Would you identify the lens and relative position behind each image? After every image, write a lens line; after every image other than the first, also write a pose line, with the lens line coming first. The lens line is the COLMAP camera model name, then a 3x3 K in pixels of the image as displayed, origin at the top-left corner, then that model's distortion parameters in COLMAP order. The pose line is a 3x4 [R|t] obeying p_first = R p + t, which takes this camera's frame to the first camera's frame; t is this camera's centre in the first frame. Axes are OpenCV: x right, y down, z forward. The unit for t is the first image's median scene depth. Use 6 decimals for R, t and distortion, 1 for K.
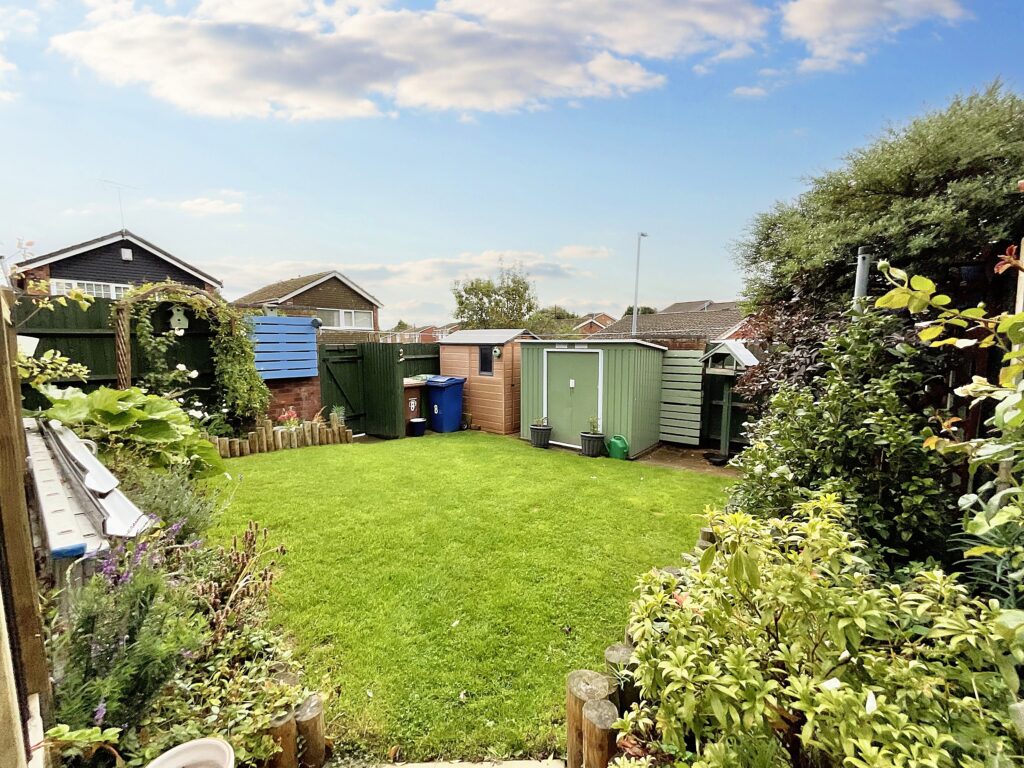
lens RADIAL K [[415.9, 0, 512.6], [0, 415.9, 384.8], [0, 0, 1]] dist [-0.000081, -0.000343]
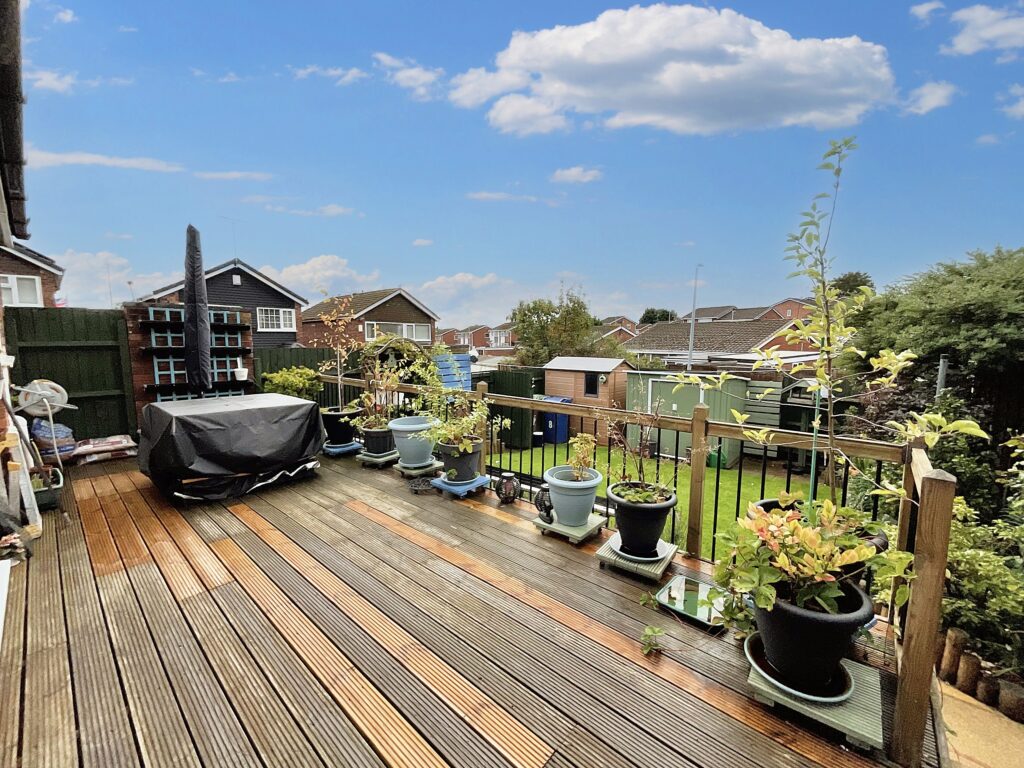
lens RADIAL K [[415.9, 0, 511.9], [0, 415.9, 385.2], [0, 0, 1]] dist [-0.000081, -0.000343]
pose [[0.999551, 0.006144, -0.029317, -0.263933], [-0.006130, 0.999981, 0.000584, -0.057173], [0.029320, -0.000404, 0.999570, -0.230022]]
